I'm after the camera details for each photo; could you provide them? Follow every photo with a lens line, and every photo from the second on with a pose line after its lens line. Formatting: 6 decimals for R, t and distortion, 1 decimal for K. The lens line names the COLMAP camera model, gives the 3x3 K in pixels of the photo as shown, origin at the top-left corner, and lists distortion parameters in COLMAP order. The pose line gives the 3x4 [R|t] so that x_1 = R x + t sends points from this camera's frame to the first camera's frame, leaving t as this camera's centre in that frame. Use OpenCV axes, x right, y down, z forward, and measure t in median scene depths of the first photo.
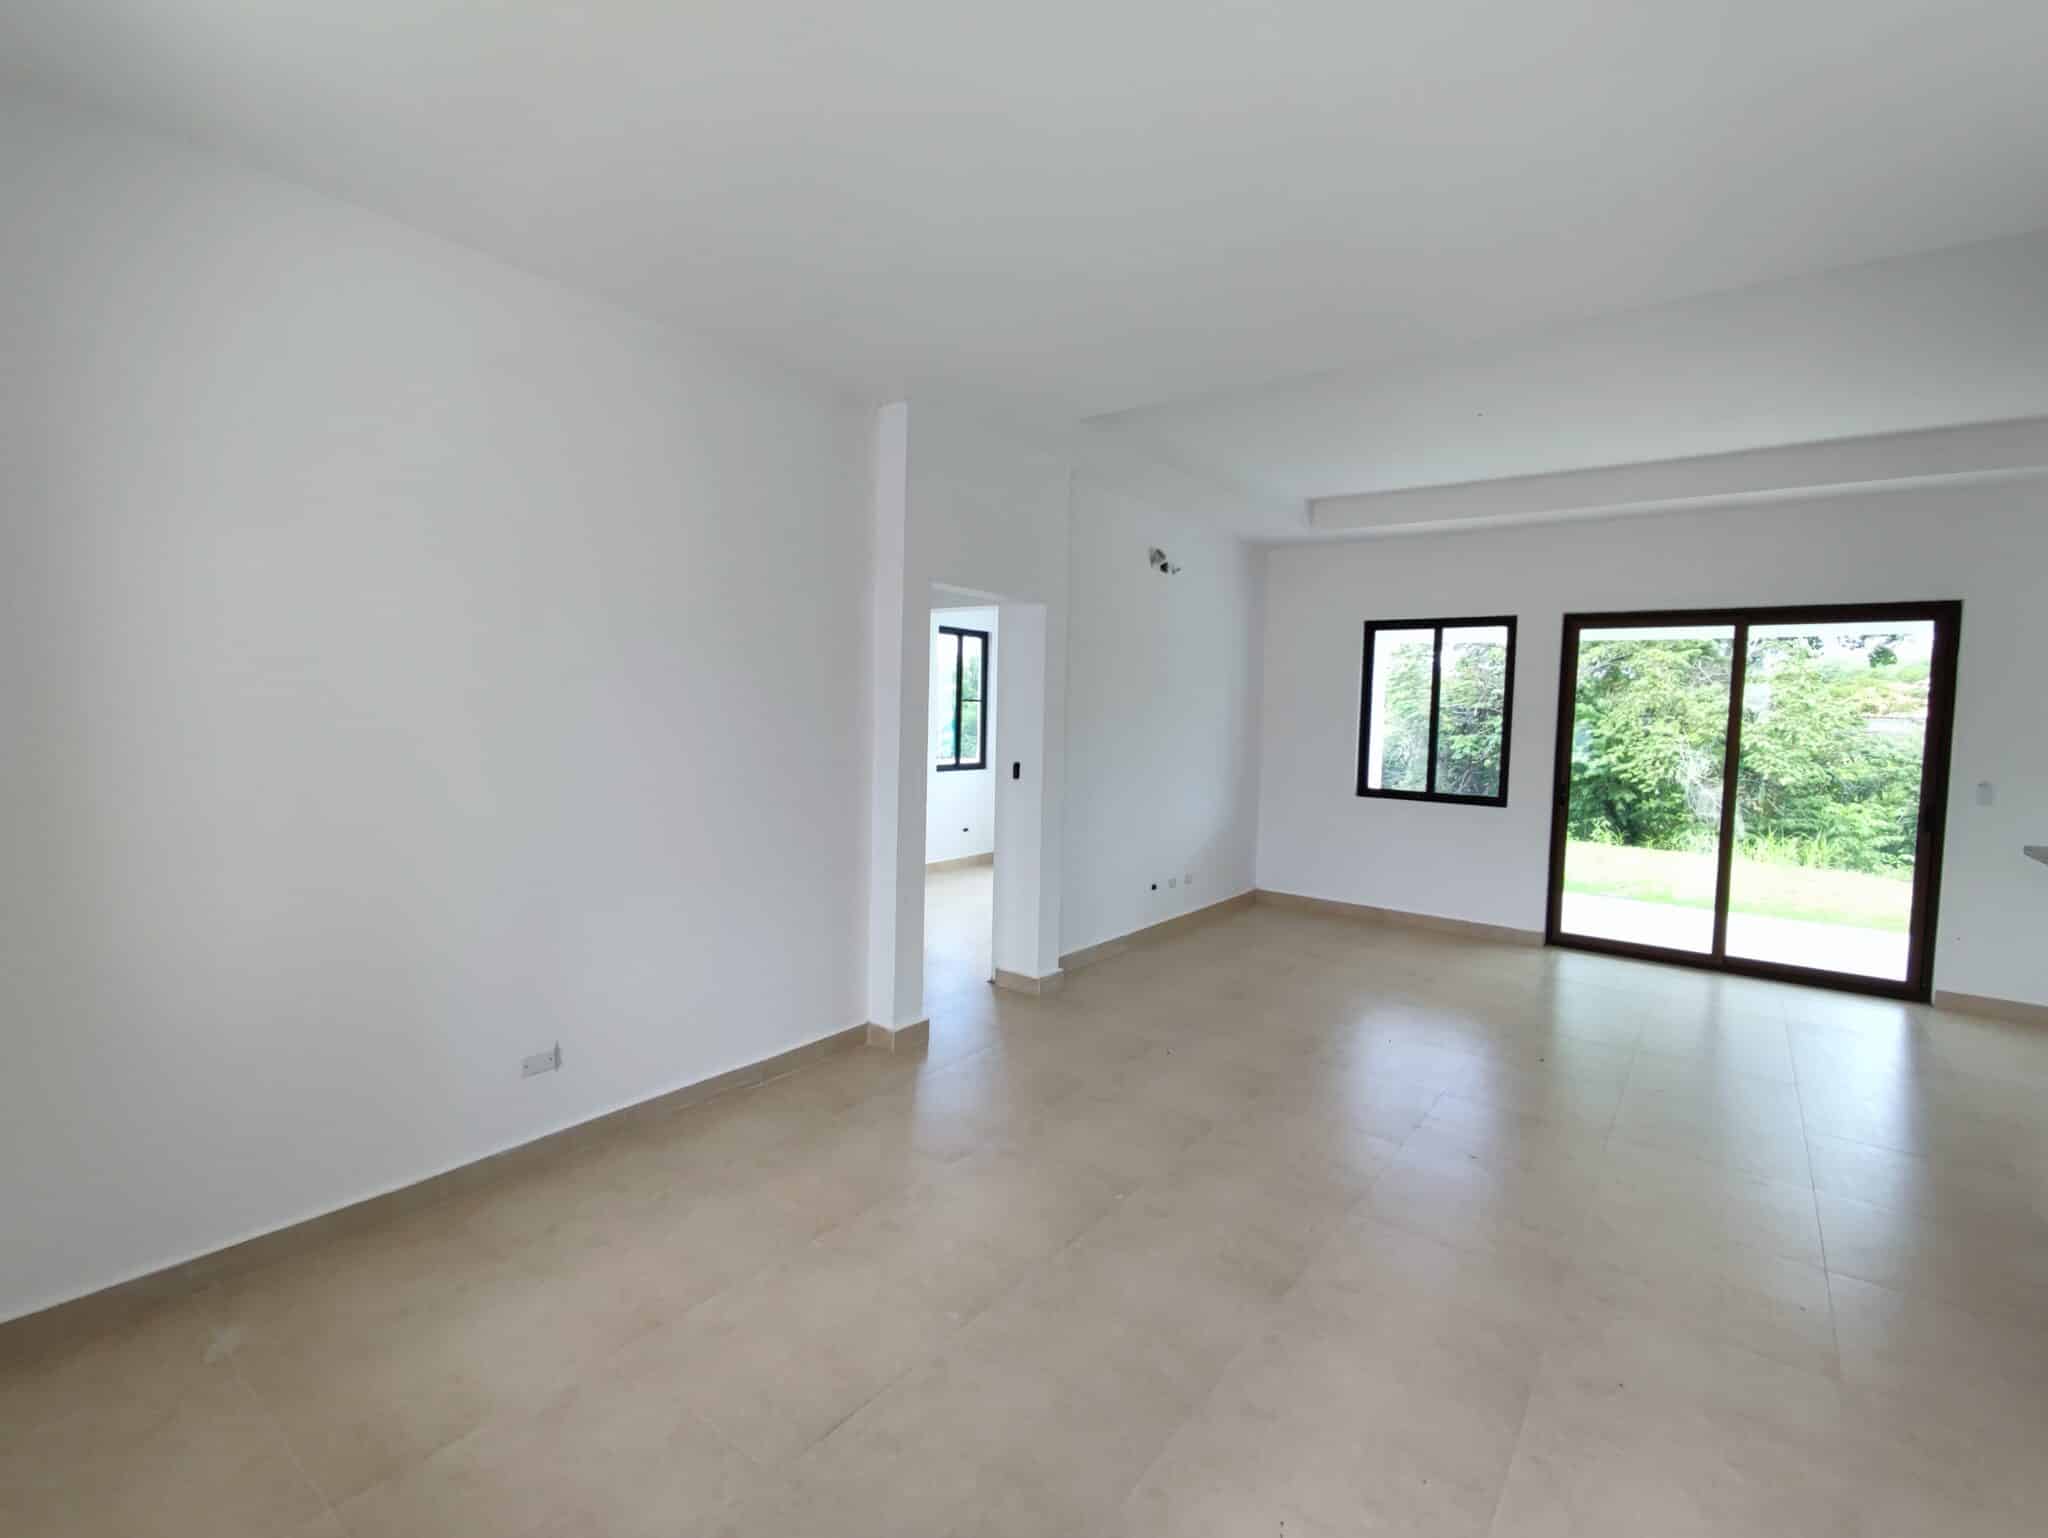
lens RADIAL K [[926.0, 0, 1029.1], [0, 926.0, 760.9], [0, 0, 1]] dist [0.025645, -0.015996]
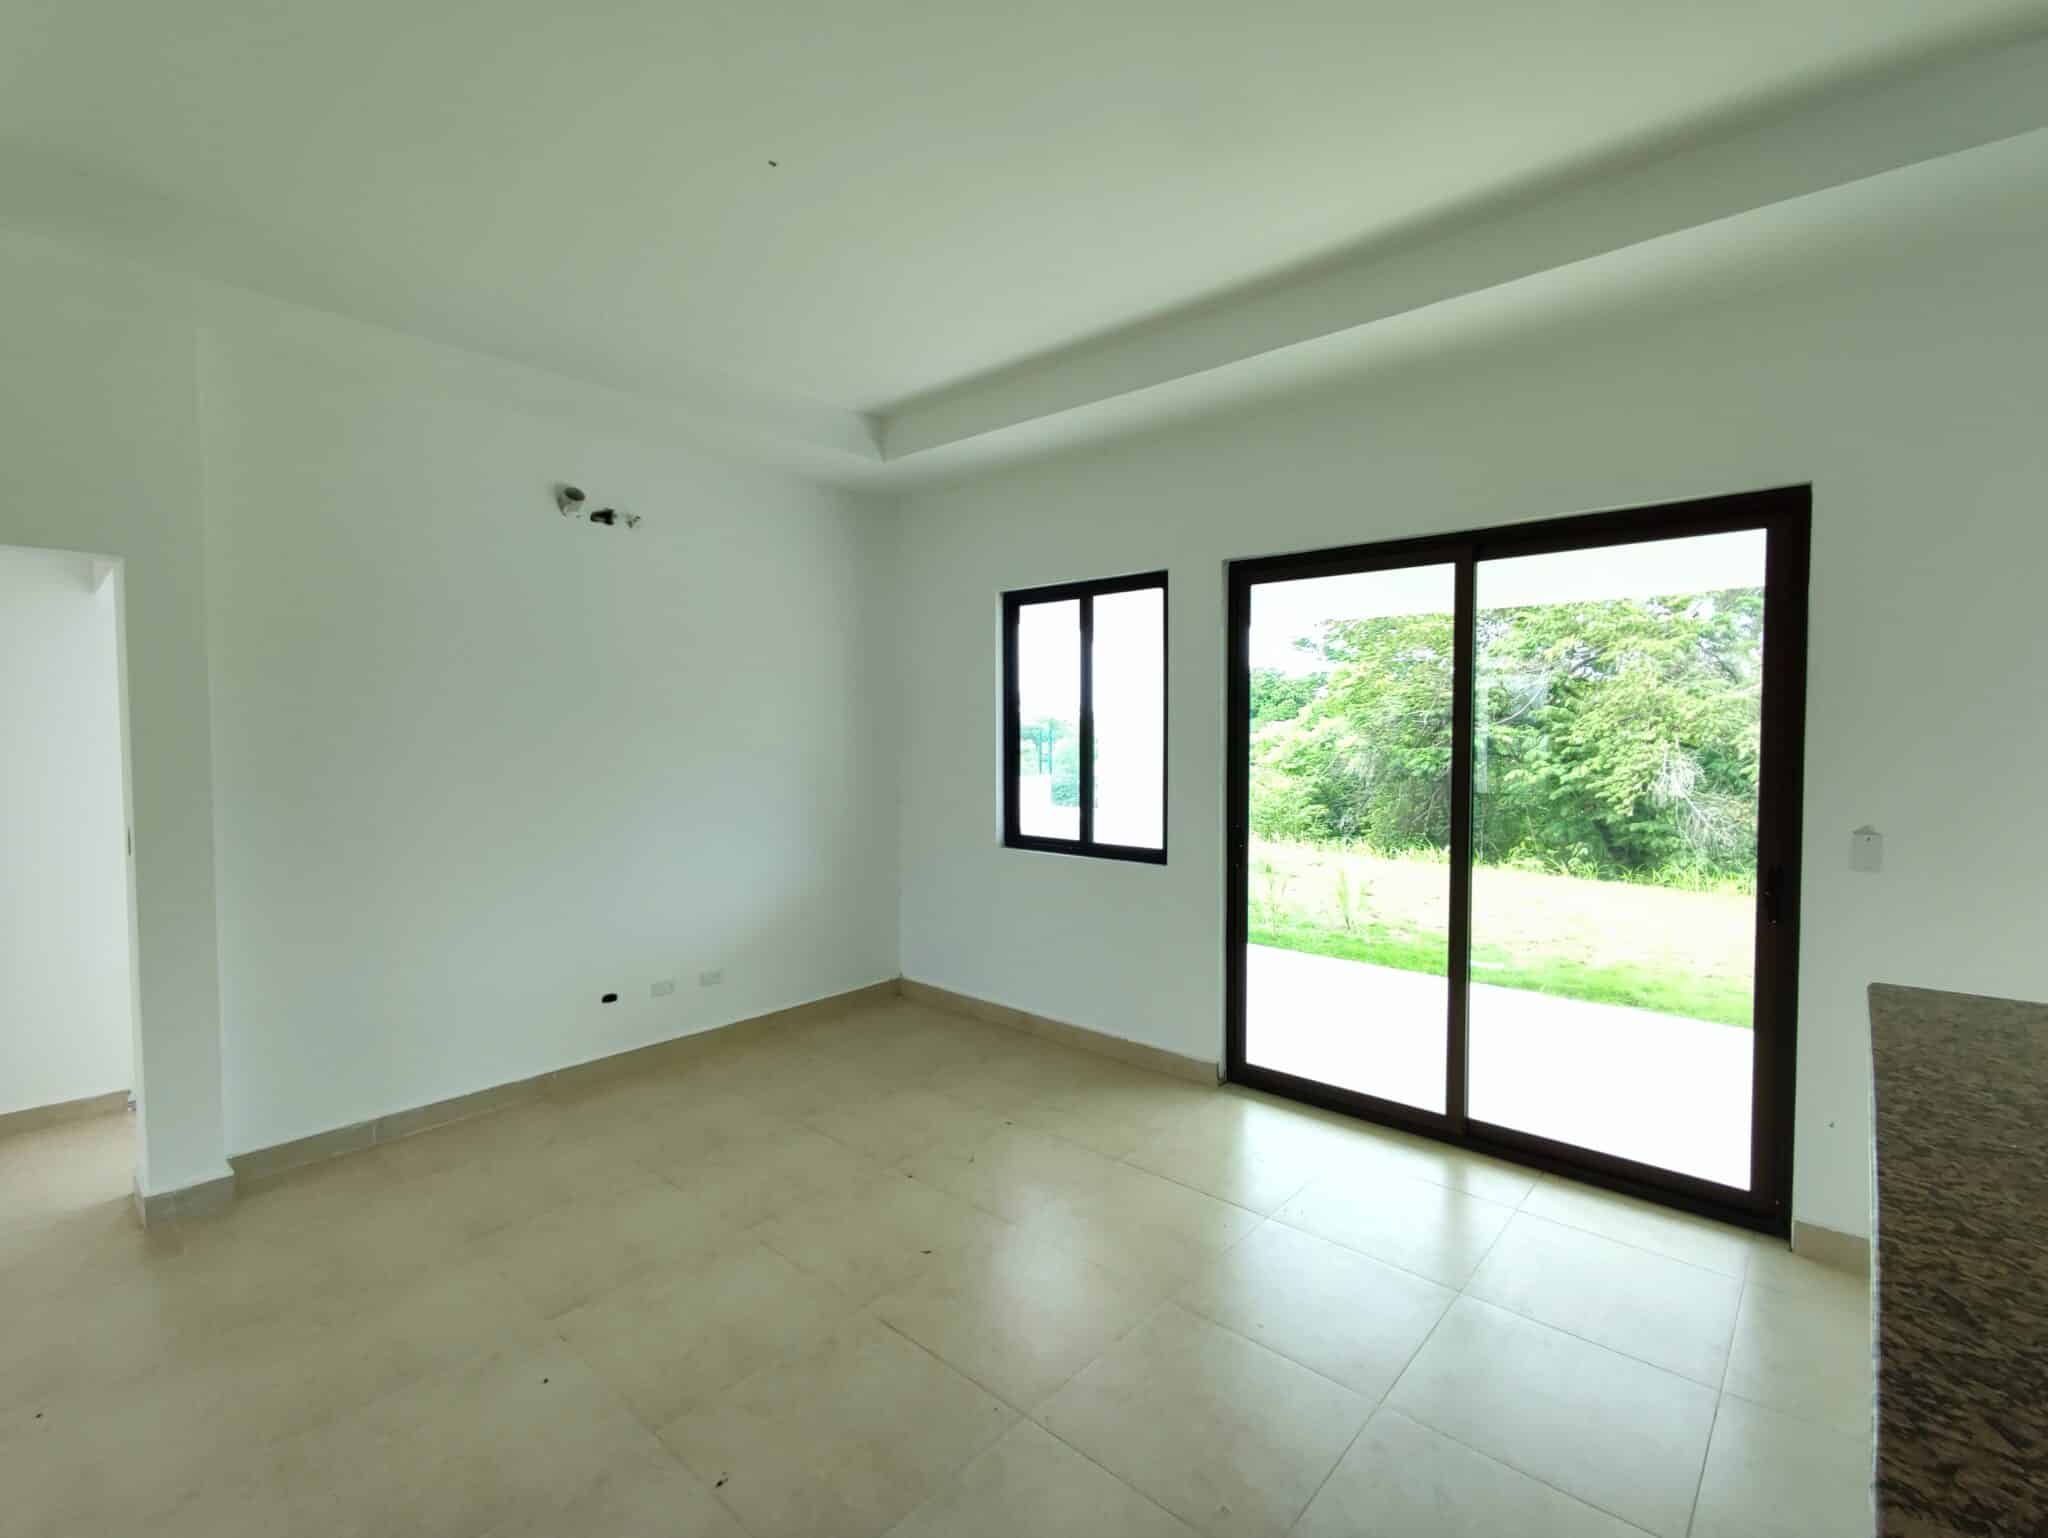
lens RADIAL K [[930.5, 0, 1023.4], [0, 930.5, 761.1], [0, 0, 1]] dist [0.000276, 0.000191]
pose [[0.995830, -0.026016, -0.087437, 0.458563], [0.023995, 0.999422, -0.024086, -0.009456], [0.088013, 0.021888, 0.995879, 0.336487]]
